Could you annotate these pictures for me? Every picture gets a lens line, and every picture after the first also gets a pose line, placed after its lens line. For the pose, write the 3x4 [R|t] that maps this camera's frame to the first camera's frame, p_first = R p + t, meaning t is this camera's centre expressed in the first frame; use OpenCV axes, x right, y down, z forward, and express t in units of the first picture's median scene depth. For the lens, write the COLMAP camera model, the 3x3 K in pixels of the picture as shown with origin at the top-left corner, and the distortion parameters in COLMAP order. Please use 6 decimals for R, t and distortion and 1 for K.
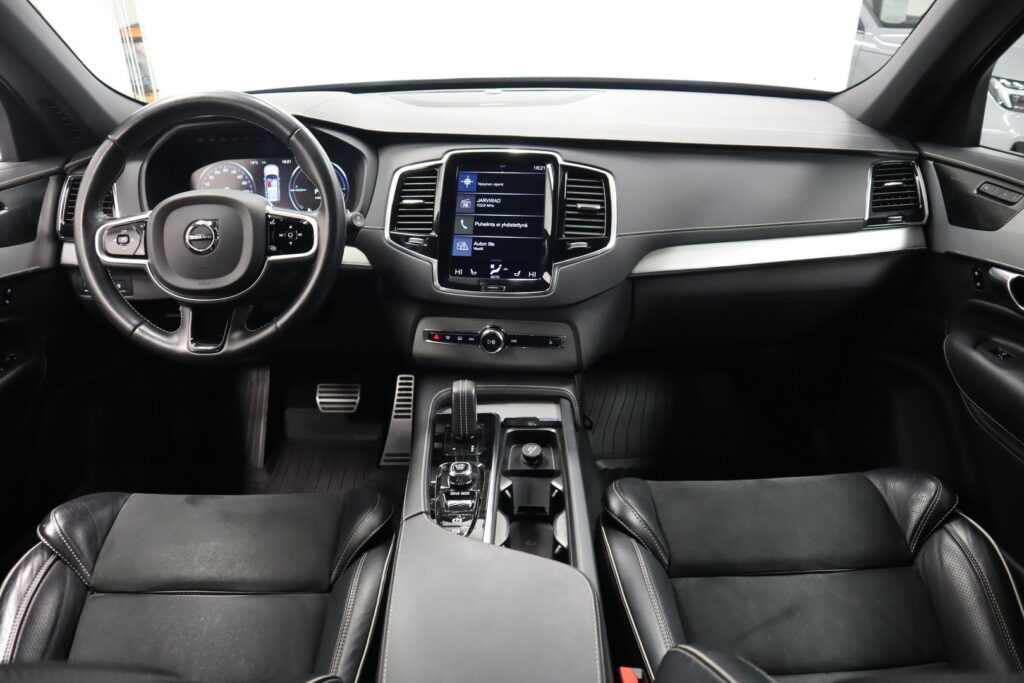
lens RADIAL K [[709.0, 0, 512.0], [0, 709.0, 341.5], [0, 0, 1]] dist [-0.137396, 0.106972]
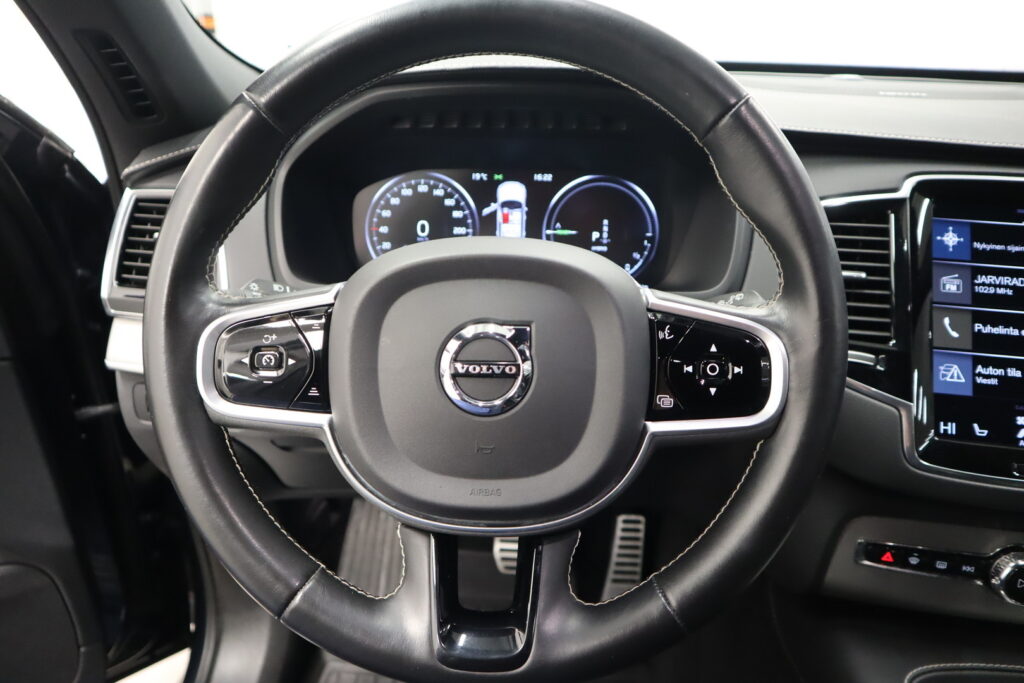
lens RADIAL K [[669.1, 0, 478.6], [0, 669.1, 342.9], [0, 0, 1]] dist [-0.128115, 0.056323]
pose [[0.997180, 0.040227, -0.063354, -0.366754], [-0.041429, 0.998983, -0.017779, -0.134597], [0.062574, 0.020353, 0.997833, 0.546076]]
